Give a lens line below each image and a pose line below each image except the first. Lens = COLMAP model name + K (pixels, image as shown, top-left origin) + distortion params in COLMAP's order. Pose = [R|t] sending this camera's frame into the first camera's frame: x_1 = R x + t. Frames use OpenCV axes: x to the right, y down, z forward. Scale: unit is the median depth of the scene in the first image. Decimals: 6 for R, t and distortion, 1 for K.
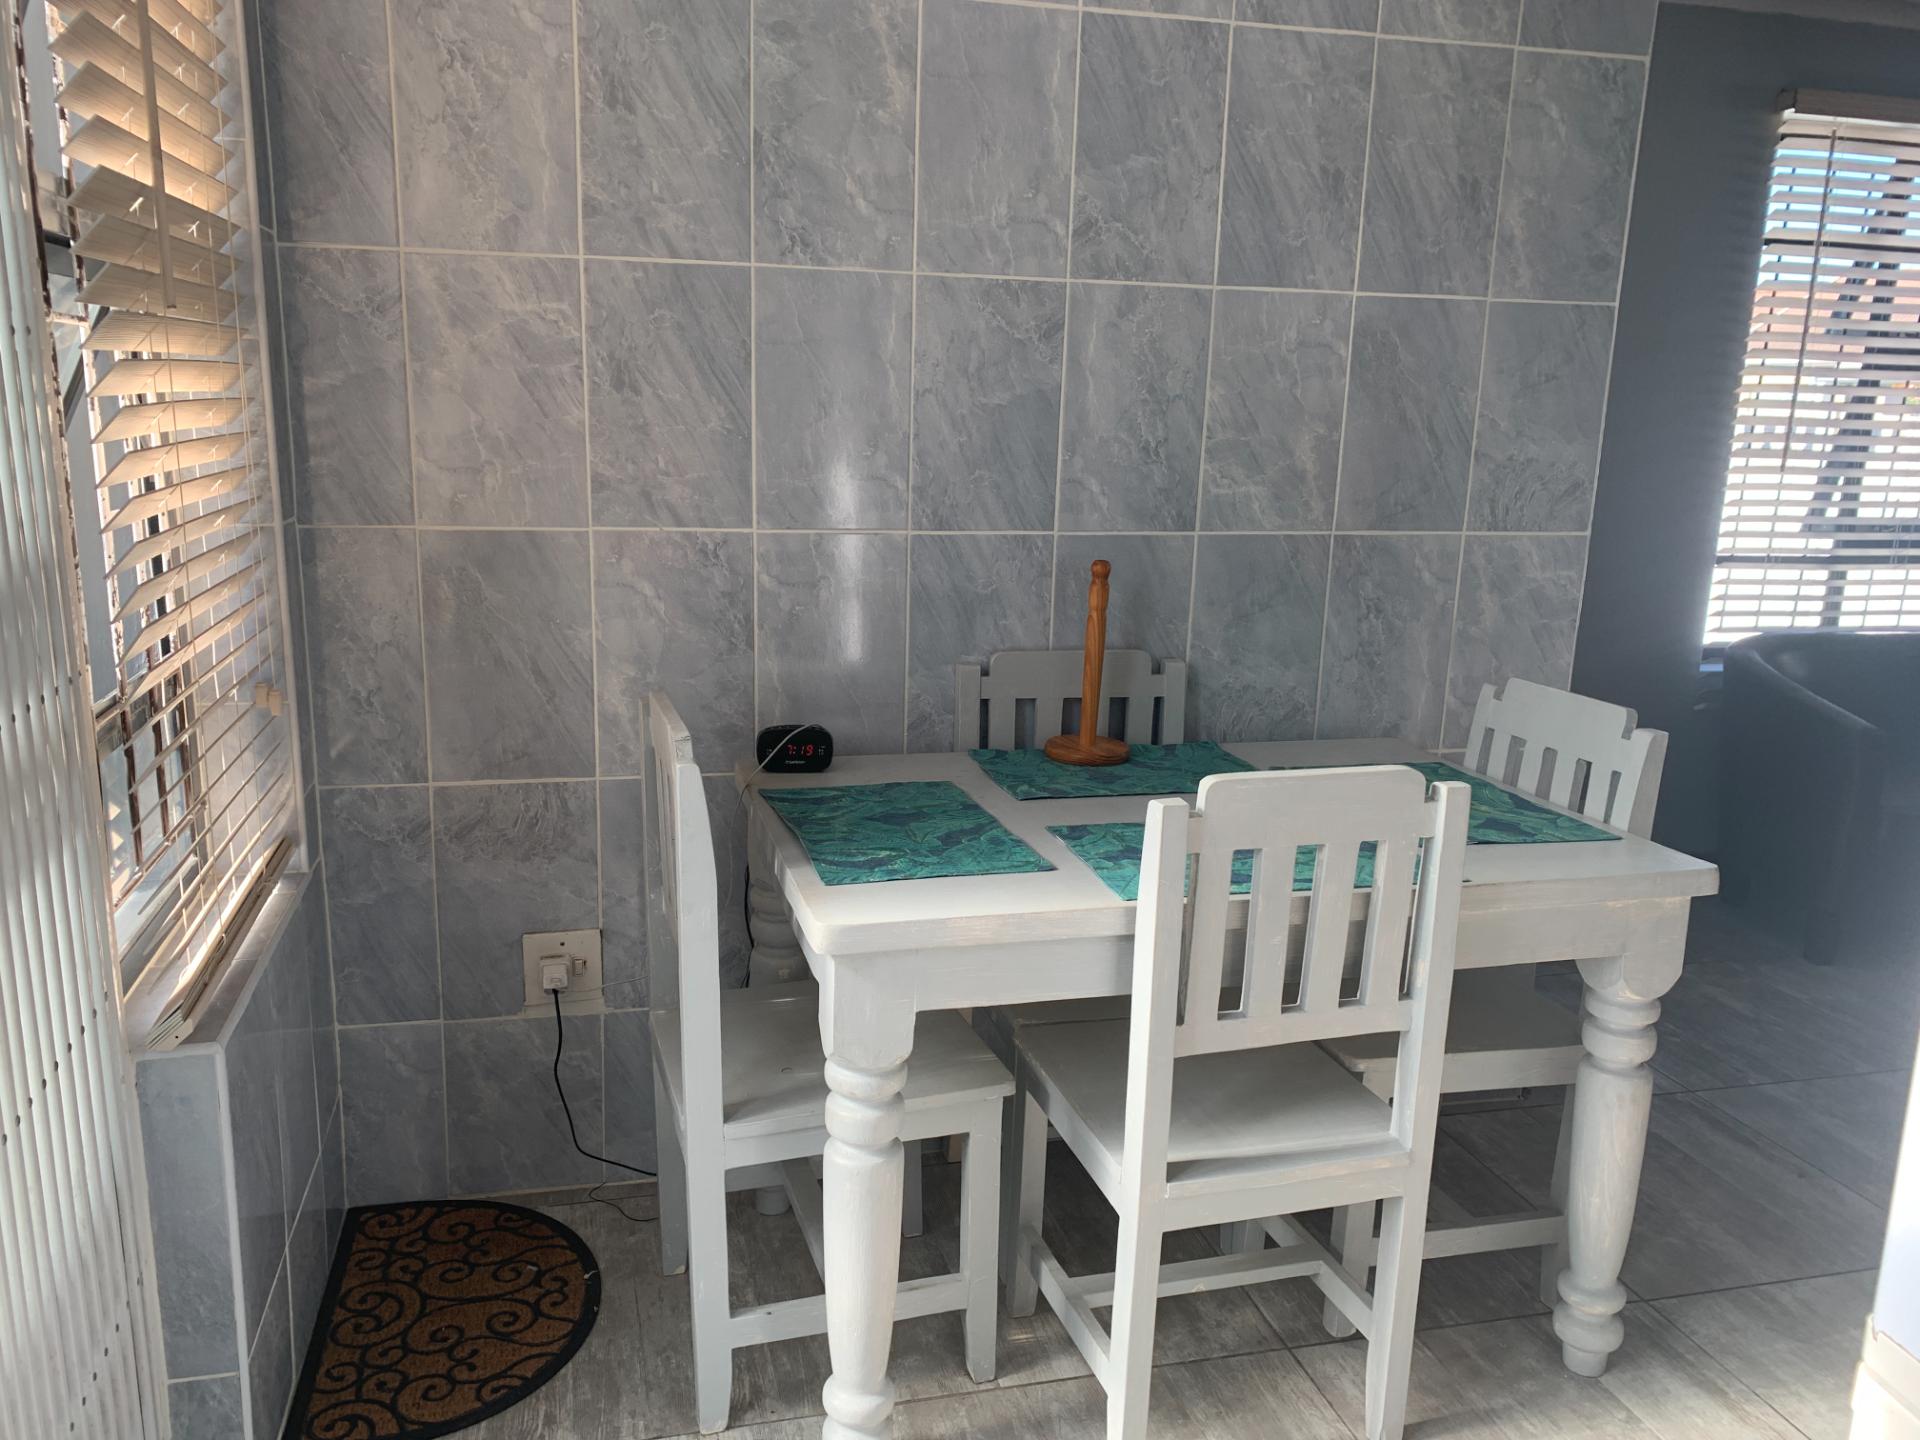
lens RADIAL K [[1480.3, 0, 921.2], [0, 1480.3, 723.3], [0, 0, 1]] dist [0.048058, -0.051836]
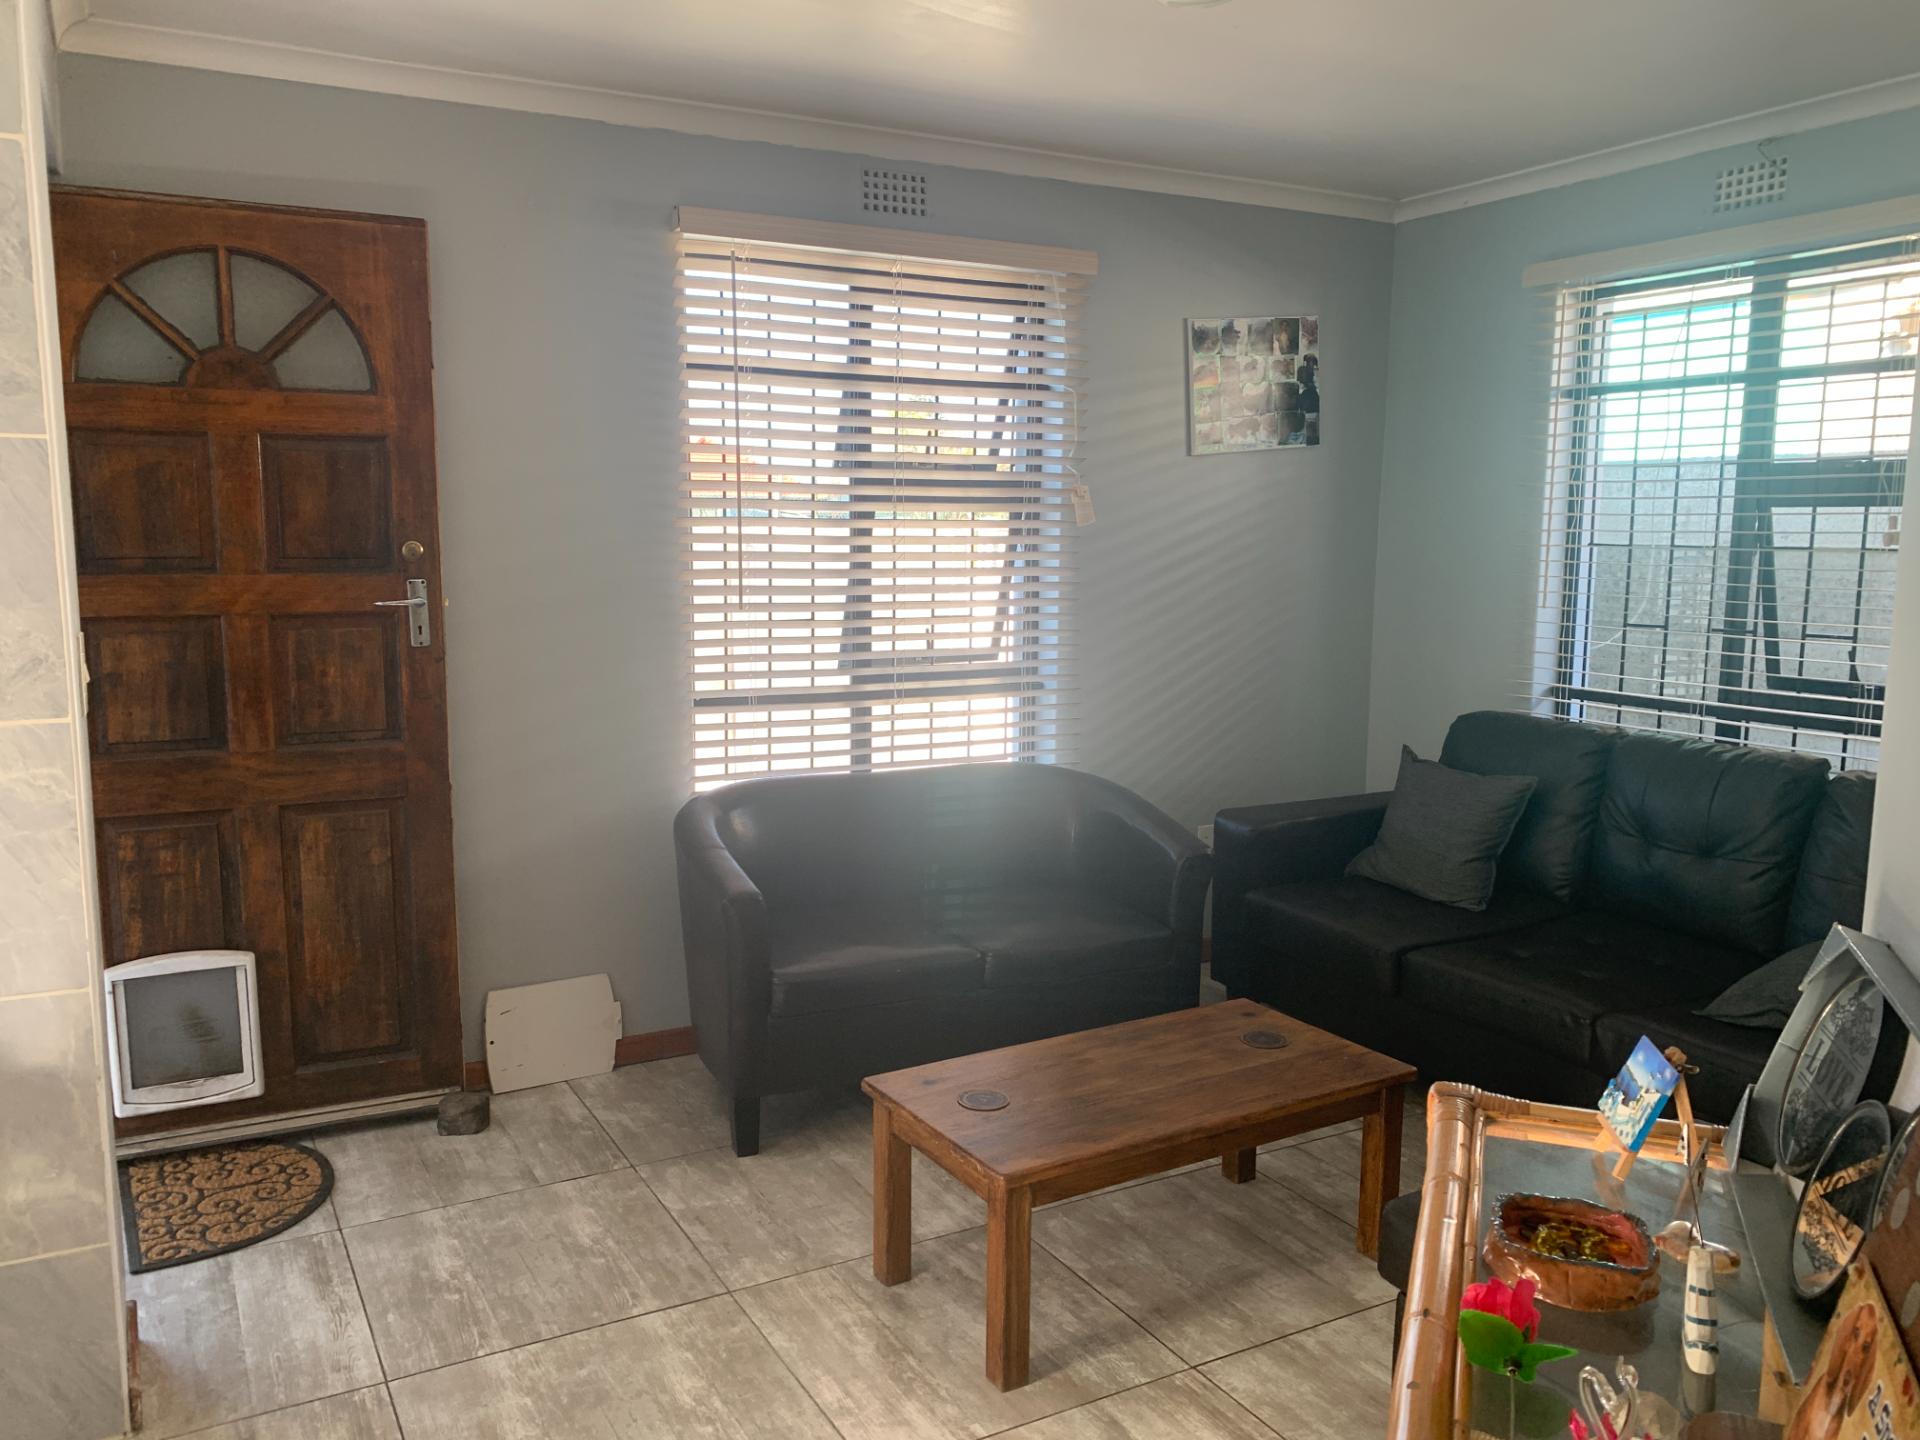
lens RADIAL K [[1480.3, 0, 923.2], [0, 1480.3, 726.4], [0, 0, 1]] dist [0.048058, -0.051836]
pose [[0.968191, -0.056583, 0.243731, 0.717074], [0.075797, 0.994650, -0.070186, -0.034820], [-0.238455, 0.086427, 0.967300, 0.129741]]
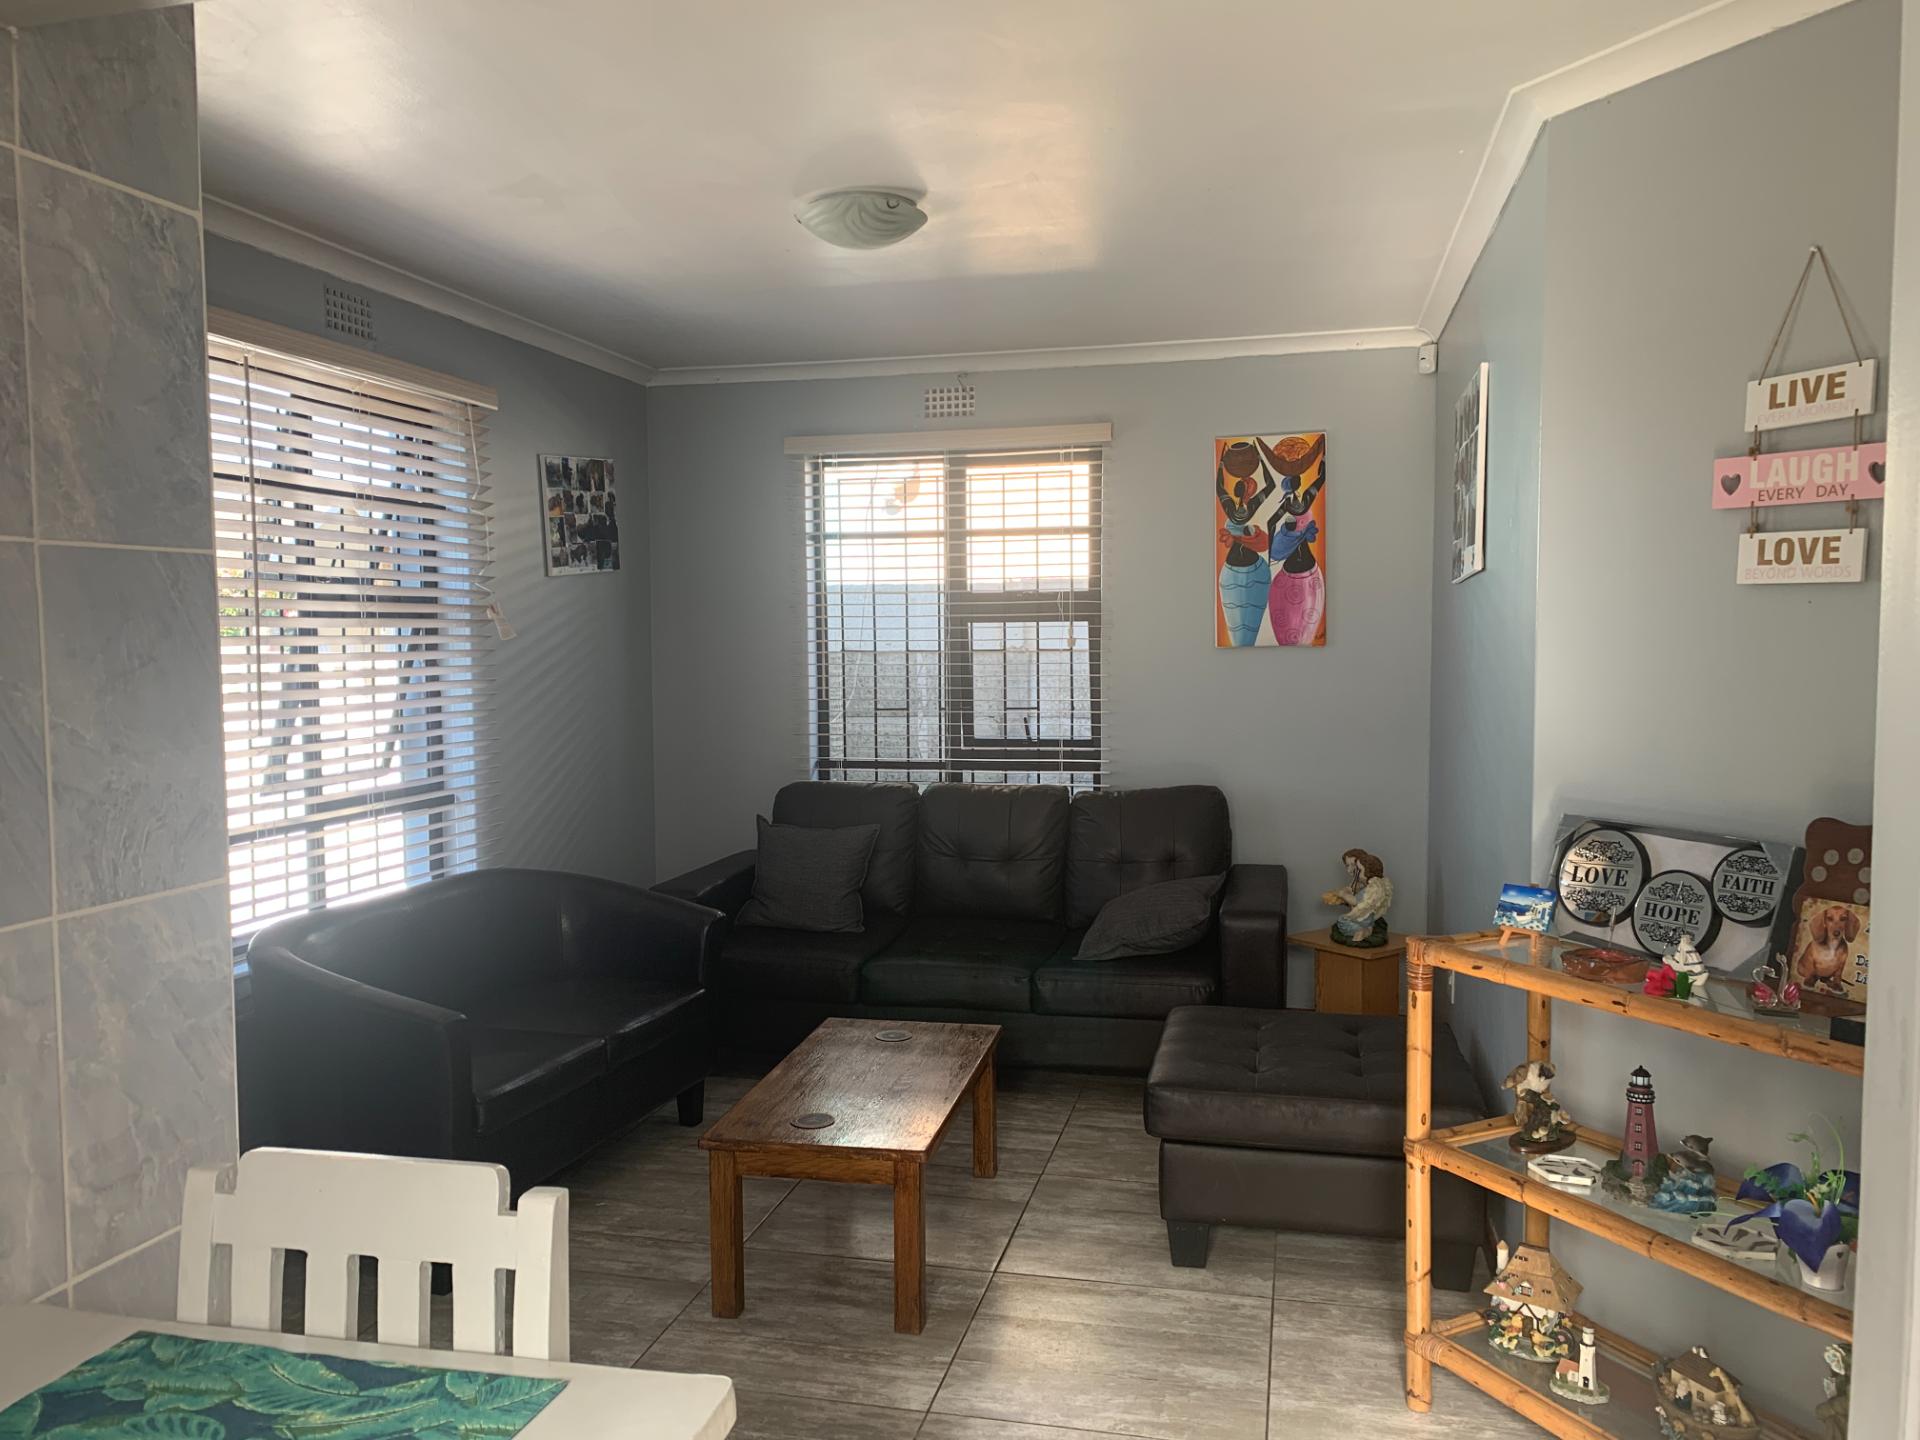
lens RADIAL K [[1480.3, 0, 945.4], [0, 1480.3, 733.2], [0, 0, 1]] dist [0.048058, -0.051836]
pose [[0.466913, -0.090801, 0.879629, 0.008705], [0.213097, 0.976954, -0.012266, -0.118525], [-0.858243, 0.193174, 0.475502, 0.398016]]
